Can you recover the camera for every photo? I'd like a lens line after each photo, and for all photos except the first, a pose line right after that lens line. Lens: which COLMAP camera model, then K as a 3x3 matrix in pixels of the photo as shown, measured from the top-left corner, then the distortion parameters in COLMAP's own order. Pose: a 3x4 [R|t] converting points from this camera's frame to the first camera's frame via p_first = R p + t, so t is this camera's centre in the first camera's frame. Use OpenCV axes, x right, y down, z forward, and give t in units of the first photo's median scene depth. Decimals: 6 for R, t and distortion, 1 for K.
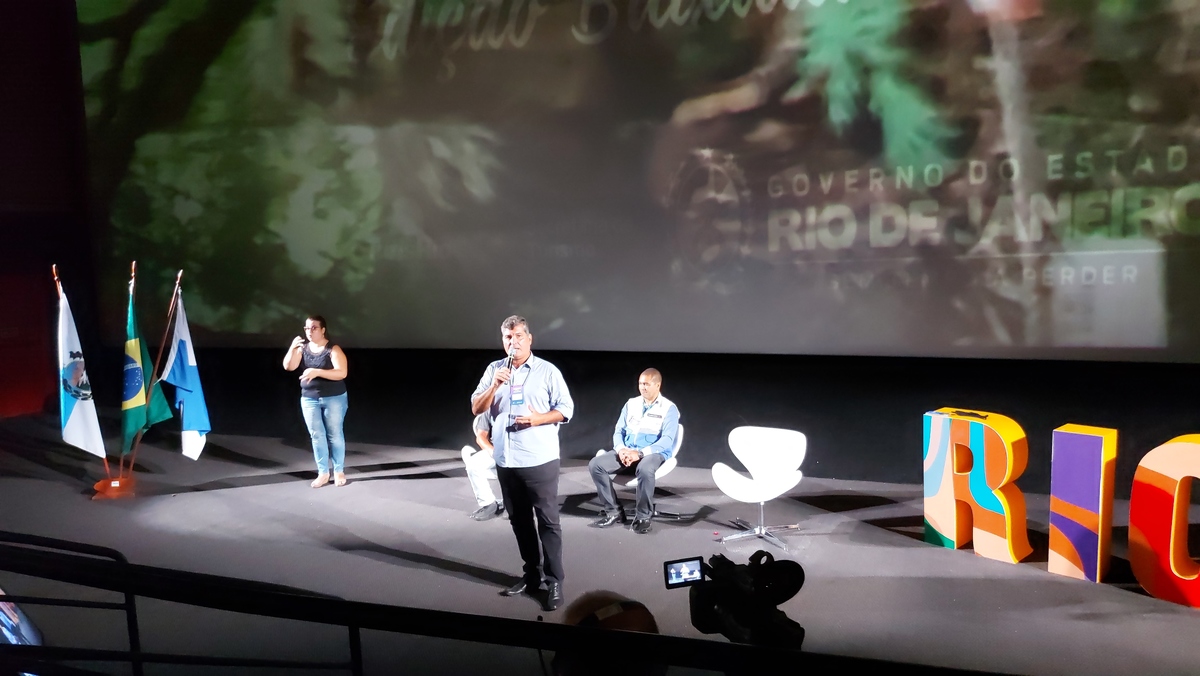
lens RADIAL K [[863.6, 0, 607.0], [0, 863.6, 352.6], [0, 0, 1]] dist [0.059059, -0.080328]
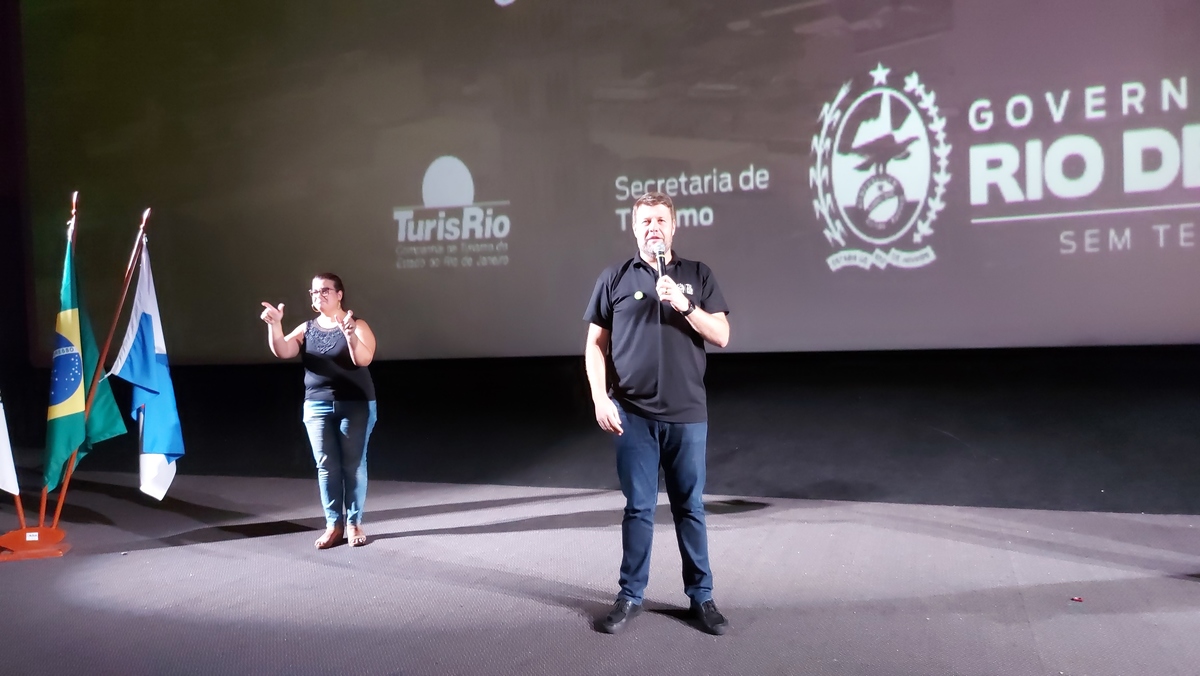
lens RADIAL K [[863.6, 0, 611.4], [0, 863.6, 349.4], [0, 0, 1]] dist [0.059059, -0.080328]
pose [[0.998870, -0.003023, 0.047437, -0.167797], [0.006807, 0.996786, -0.079823, 0.067809], [-0.047044, 0.080056, 0.995680, 0.330033]]
